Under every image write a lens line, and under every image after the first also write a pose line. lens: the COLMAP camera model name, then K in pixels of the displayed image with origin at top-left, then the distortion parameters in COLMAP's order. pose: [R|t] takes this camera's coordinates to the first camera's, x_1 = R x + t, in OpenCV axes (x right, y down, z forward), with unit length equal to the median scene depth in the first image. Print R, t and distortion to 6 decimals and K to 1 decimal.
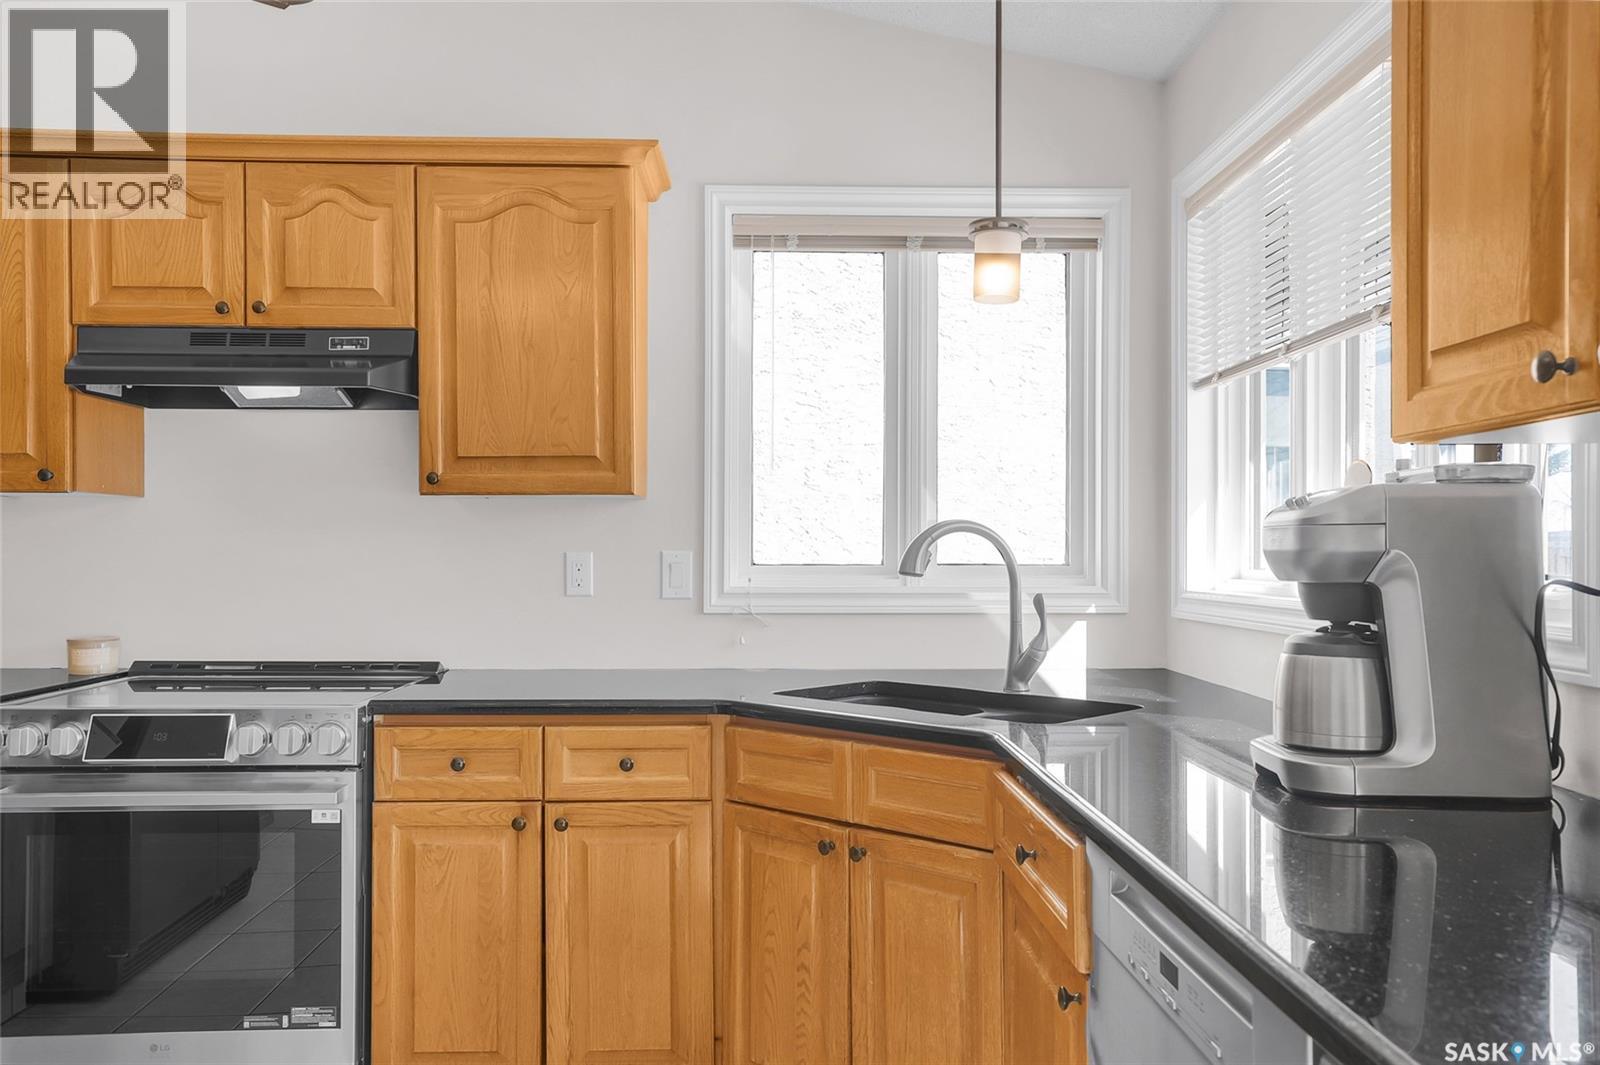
lens RADIAL K [[1190.5, 0, 789.9], [0, 1190.5, 547.2], [0, 0, 1]] dist [0.008838, 0.004415]
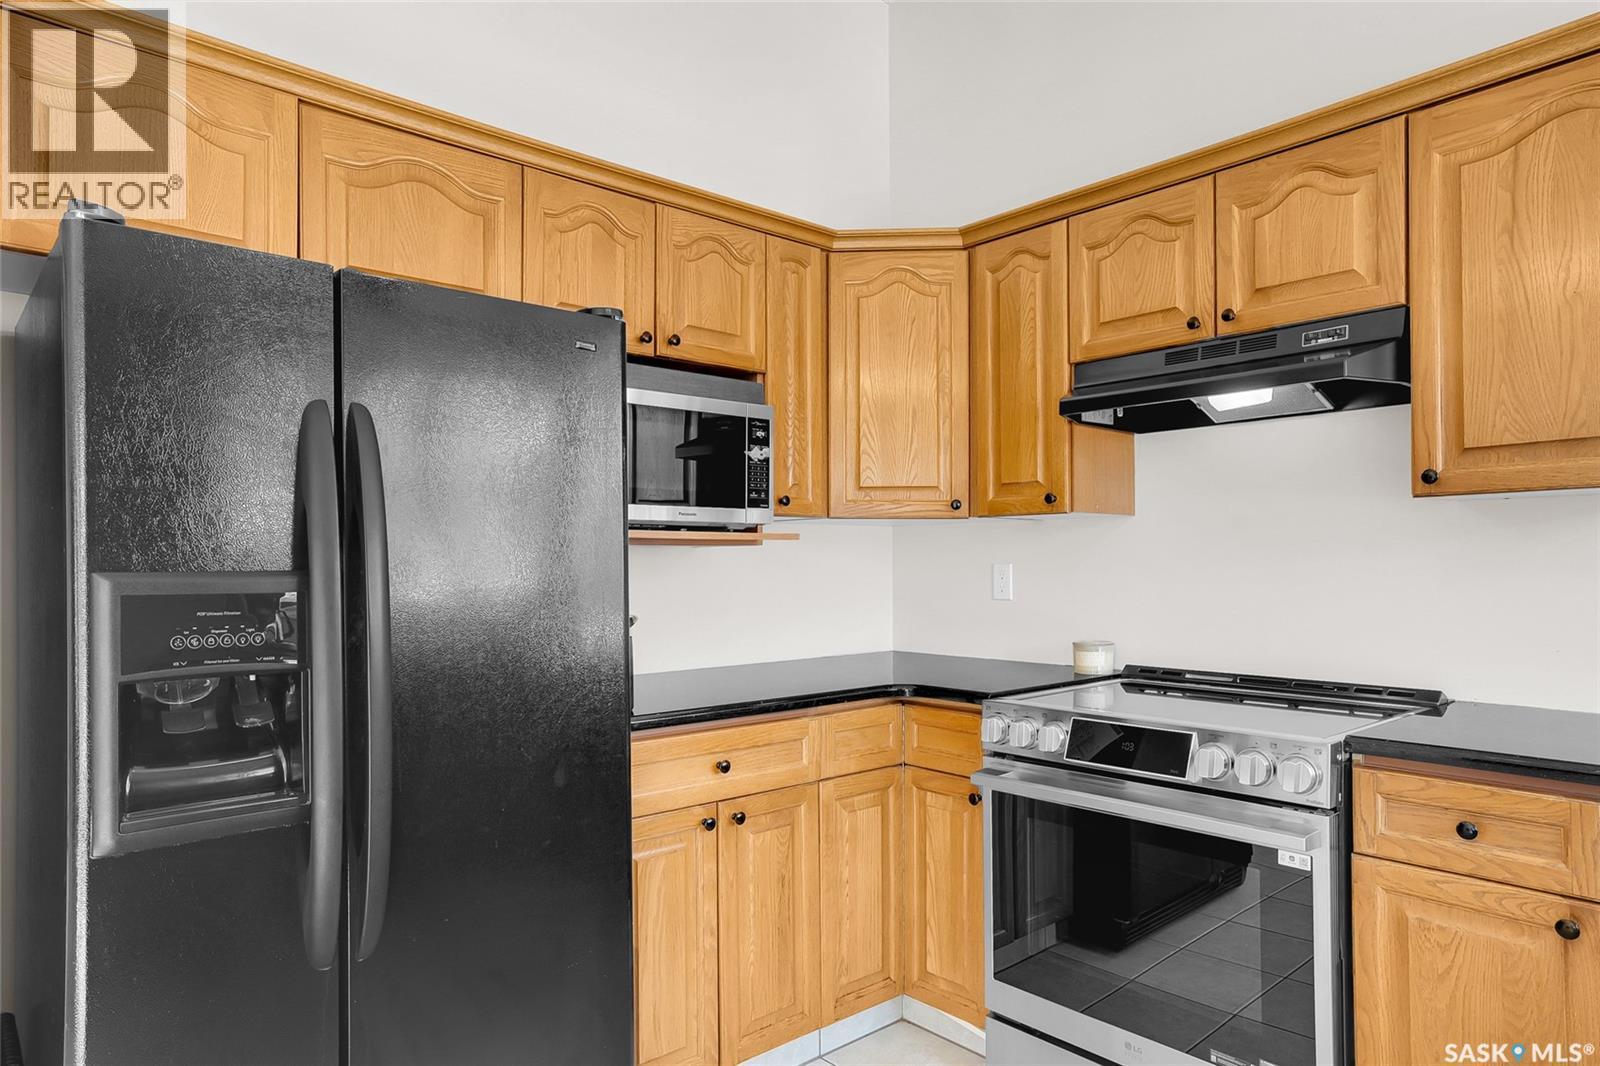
lens RADIAL K [[977.4, 0, 816.2], [0, 977.4, 563.4], [0, 0, 1]] dist [-0.033301, 0.056780]
pose [[0.650002, -0.005404, -0.759914, -0.058696], [0.005784, 0.999981, -0.002163, 0.002837], [0.759911, -0.002989, 0.650020, 0.222689]]
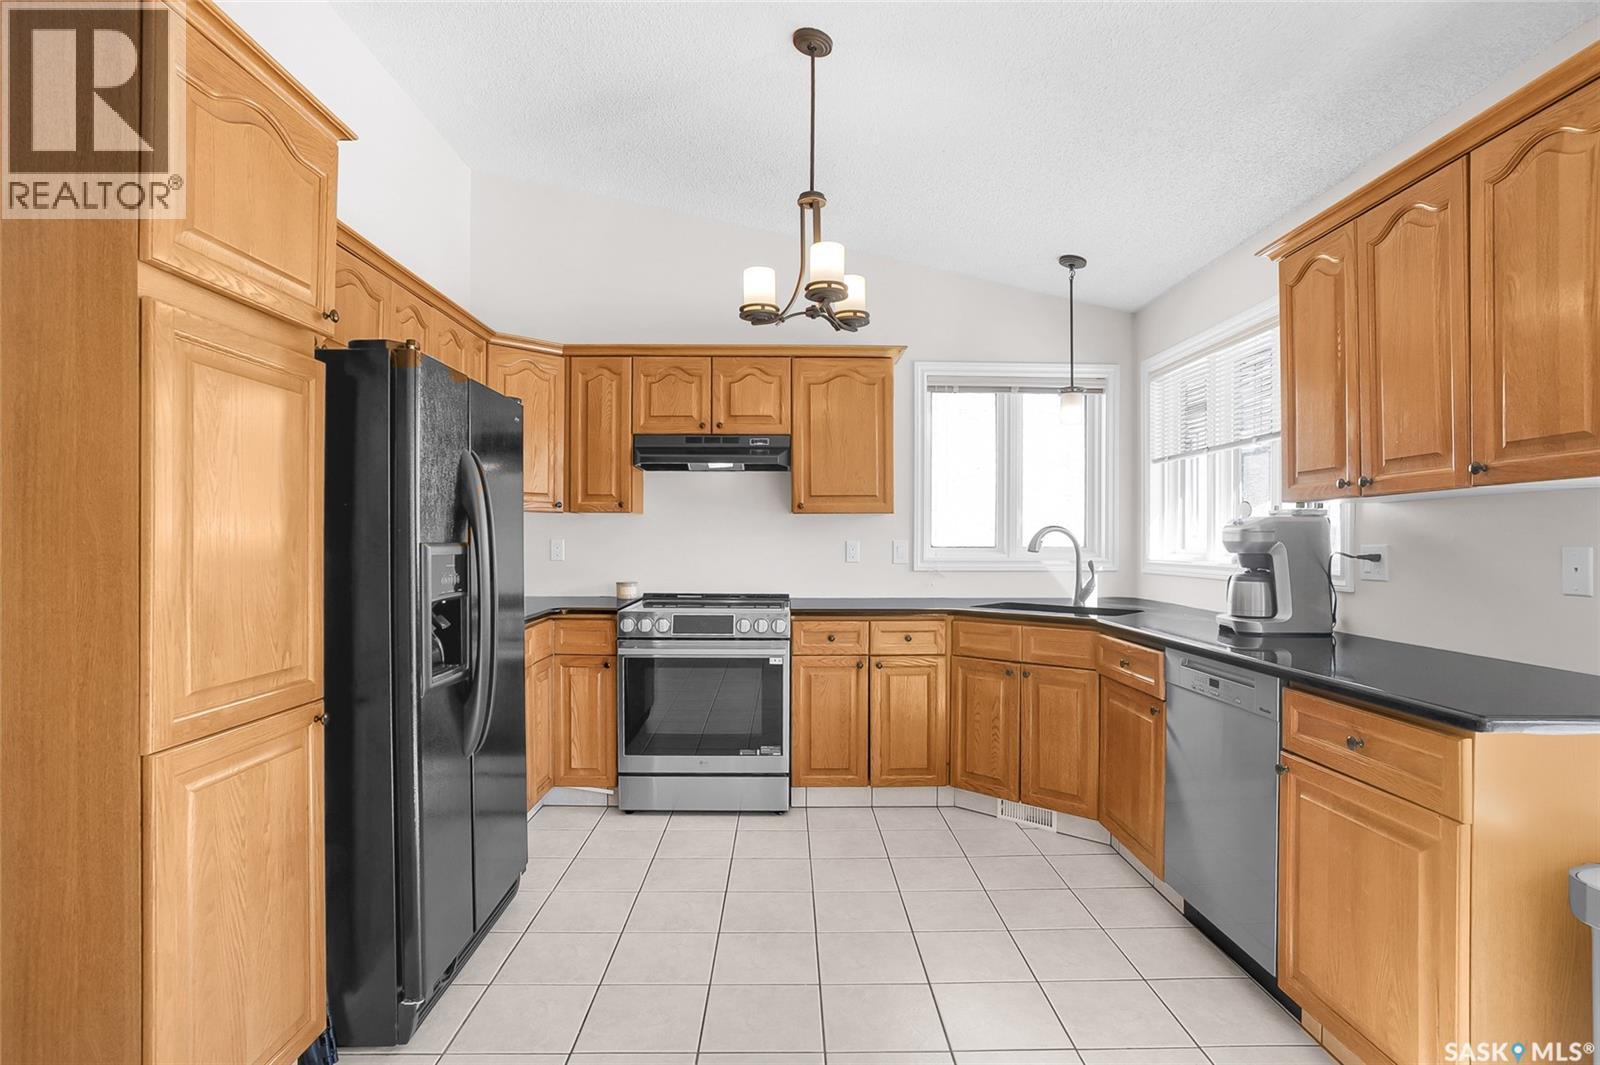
lens RADIAL K [[783.5, 0, 797.8], [0, 783.5, 538.9], [0, 0, 1]] dist [-0.064558, 0.037217]
pose [[0.999989, 0.000970, -0.004677, -0.300689], [-0.000954, 0.999993, 0.003480, -0.004121], [0.004680, -0.003475, 0.999983, -0.389787]]
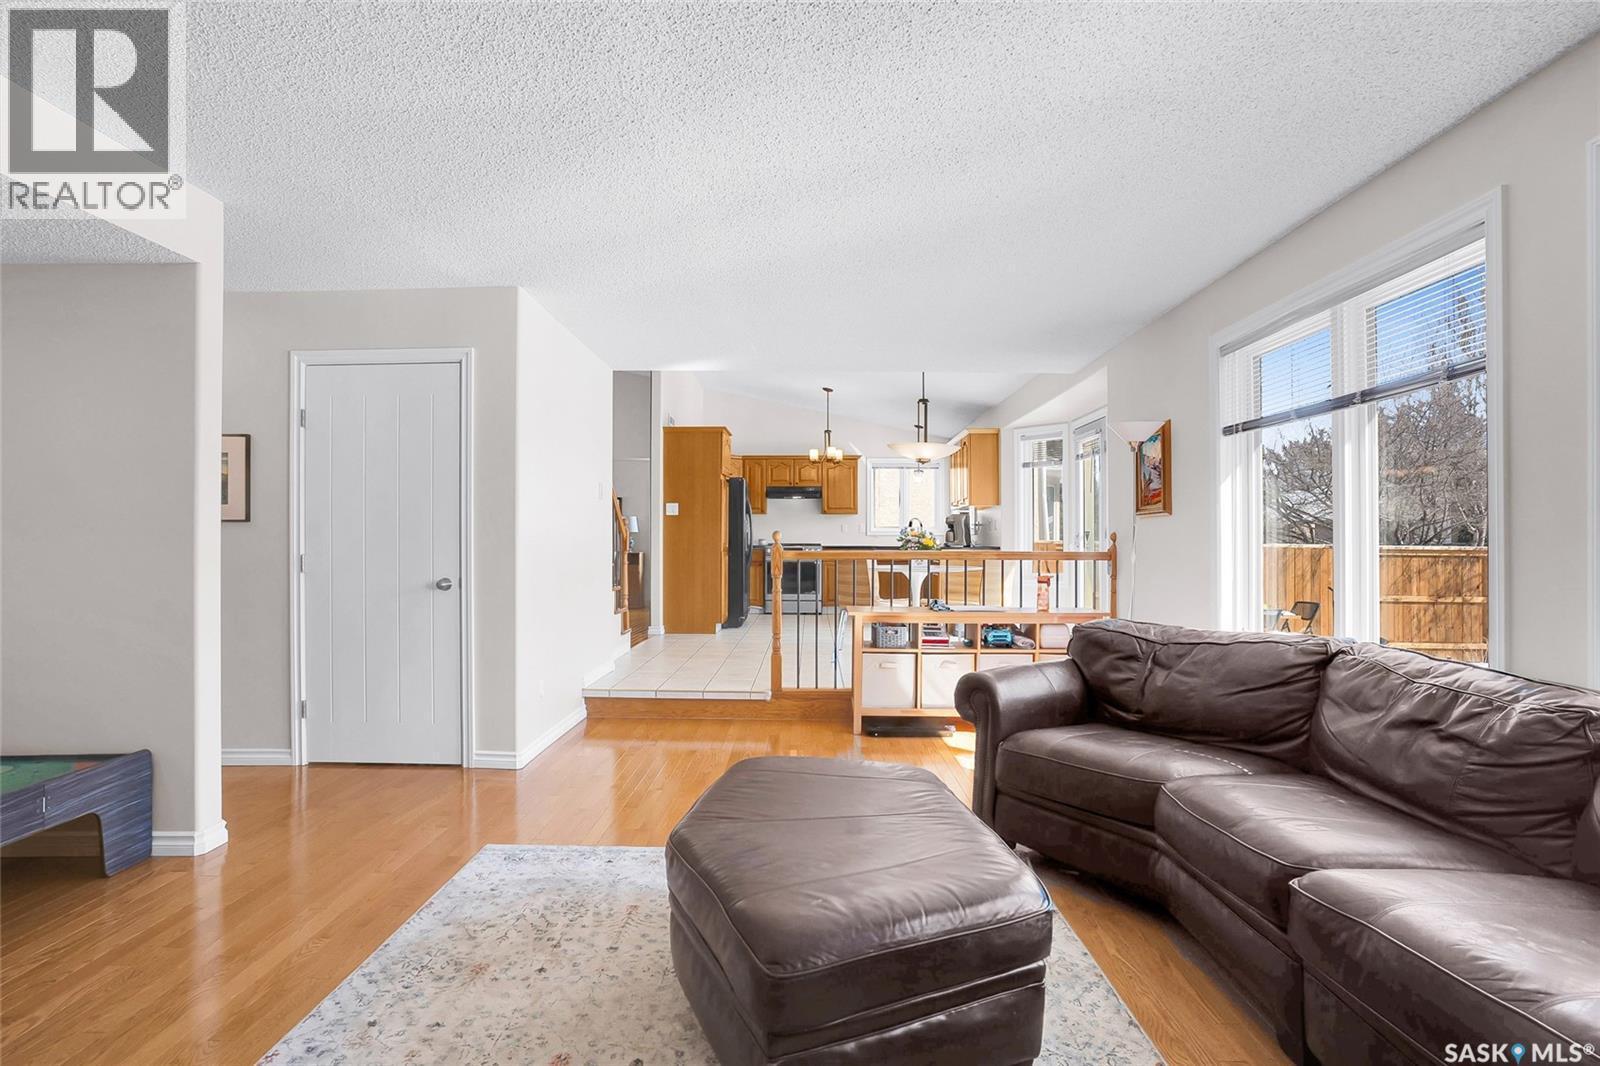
lens RADIAL K [[783.5, 0, 797.8], [0, 783.5, 539.4], [0, 0, 1]] dist [-0.064558, 0.037217]
pose [[0.999419, -0.000820, -0.034062, -0.304814], [0.000800, 0.999999, -0.000622, 0.087063], [0.034063, 0.000594, 0.999420, -2.981284]]
